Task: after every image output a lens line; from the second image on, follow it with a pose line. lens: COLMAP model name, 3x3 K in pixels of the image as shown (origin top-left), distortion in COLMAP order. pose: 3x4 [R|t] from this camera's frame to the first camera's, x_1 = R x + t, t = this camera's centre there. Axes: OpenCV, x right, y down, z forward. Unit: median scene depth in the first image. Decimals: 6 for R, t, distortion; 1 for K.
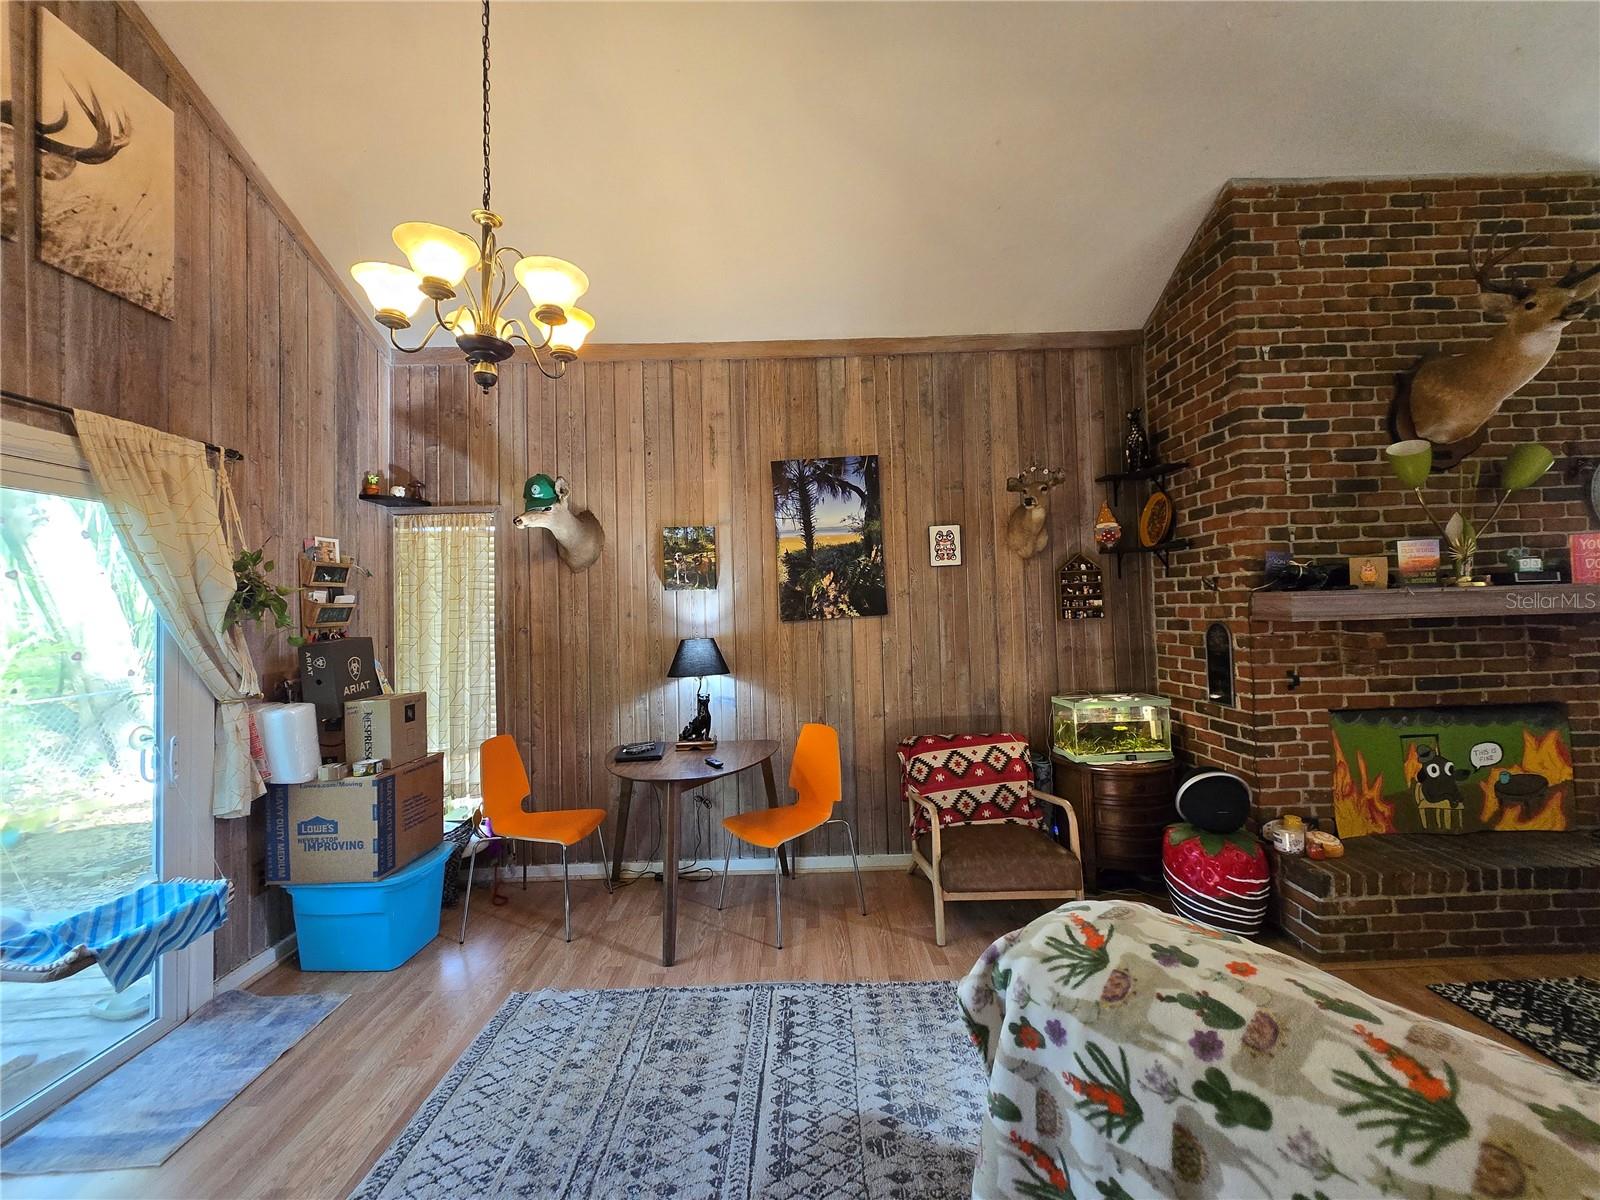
lens RADIAL K [[629.1, 0, 797.2], [0, 629.1, 590.4], [0, 0, 1]] dist [0.007068, -0.003537]
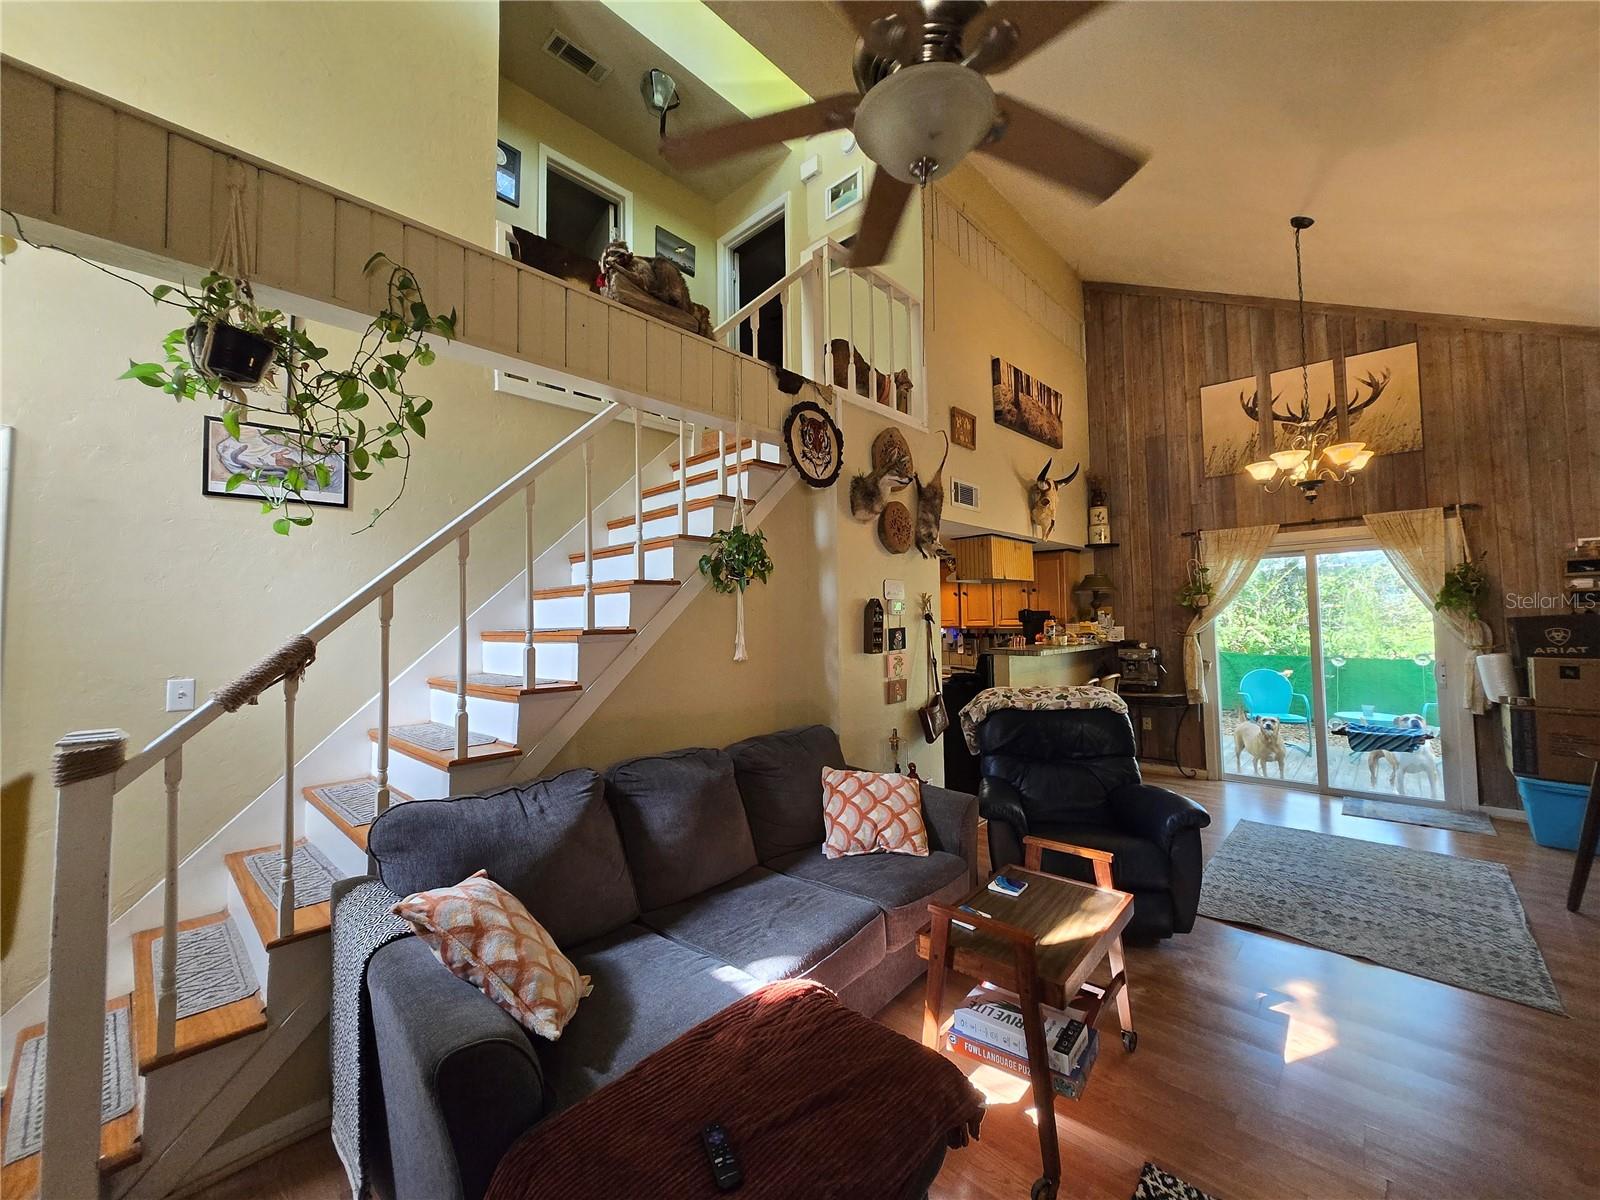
lens RADIAL K [[631.2, 0, 807.0], [0, 631.2, 594.2], [0, 0, 1]] dist [0.009716, -0.006256]
pose [[-0.684097, 0.012841, -0.729278, 1.418638], [0.059907, 0.997456, -0.038633, -0.011817], [0.726927, -0.070118, -0.683126, 0.740413]]
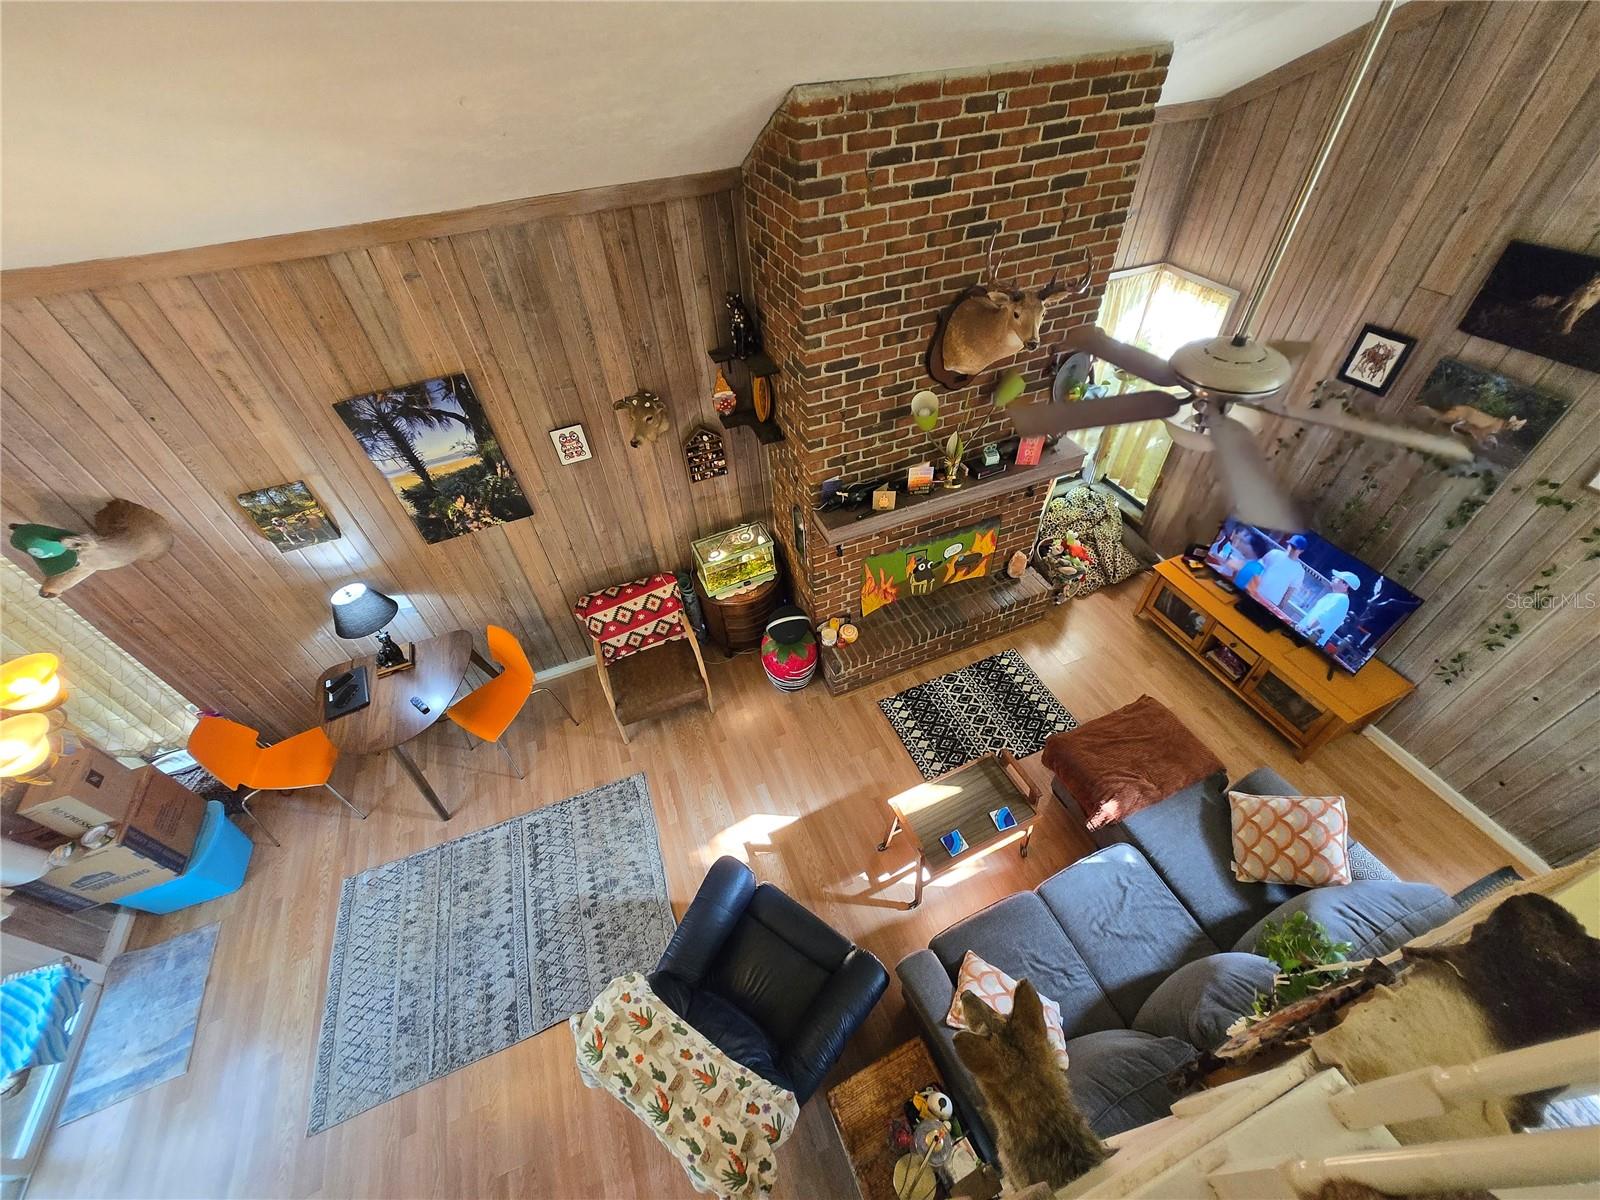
lens RADIAL K [[631.2, 0, 807.0], [0, 631.2, 594.2], [0, 0, 1]] dist [0.009716, -0.006256]
pose [[0.927492, -0.273825, 0.254518, 0.323662], [0.005054, 0.689936, 0.723853, -0.788391], [-0.373810, -0.670081, 0.641294, 0.058582]]
